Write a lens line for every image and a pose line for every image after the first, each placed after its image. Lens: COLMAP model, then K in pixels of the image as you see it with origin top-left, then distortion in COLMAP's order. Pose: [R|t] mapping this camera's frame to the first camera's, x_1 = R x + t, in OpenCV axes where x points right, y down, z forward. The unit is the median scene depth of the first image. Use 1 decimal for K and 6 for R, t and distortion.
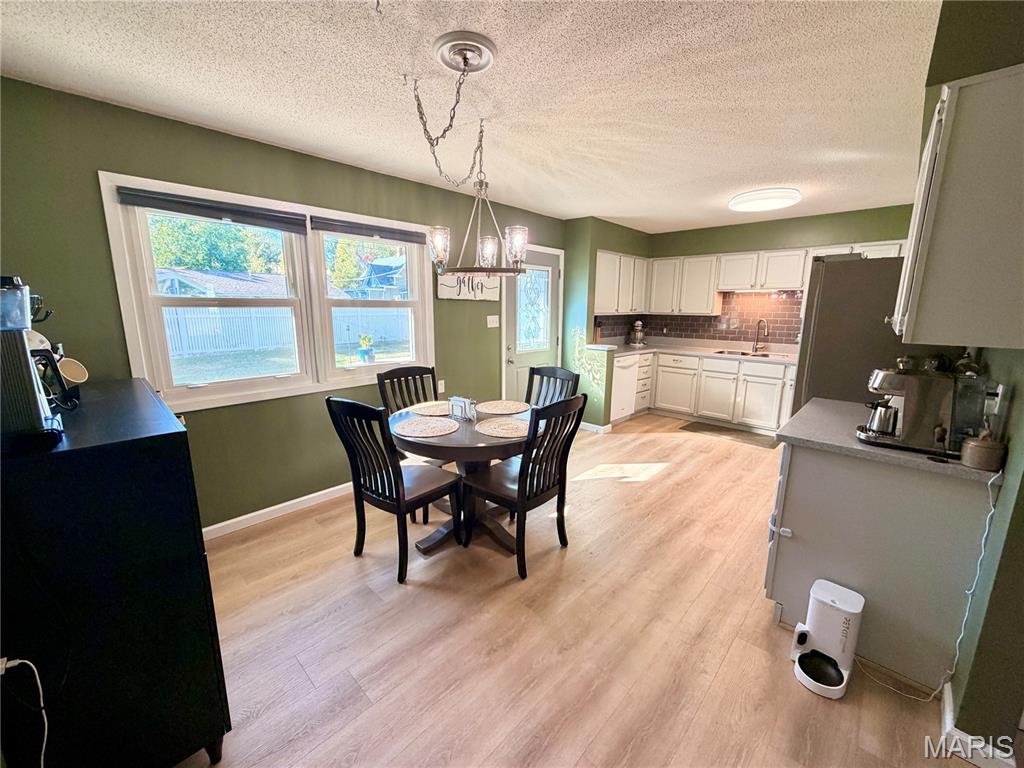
lens RADIAL K [[407.3, 0, 513.1], [0, 407.3, 382.3], [0, 0, 1]] dist [0.003832, 0.000025]
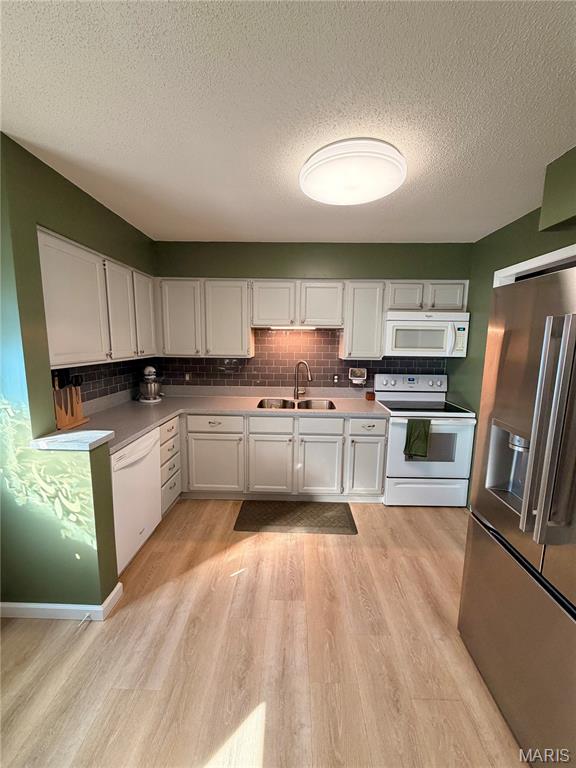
lens RADIAL K [[305.4, 0, 288.6], [0, 305.4, 383.4], [0, 0, 1]] dist [0.003832, 0.000025]
pose [[0.741108, -0.092380, 0.665000, 0.159985], [0.116212, 0.993188, 0.008459, -0.116162], [-0.661252, 0.071012, 0.746795, 0.540597]]
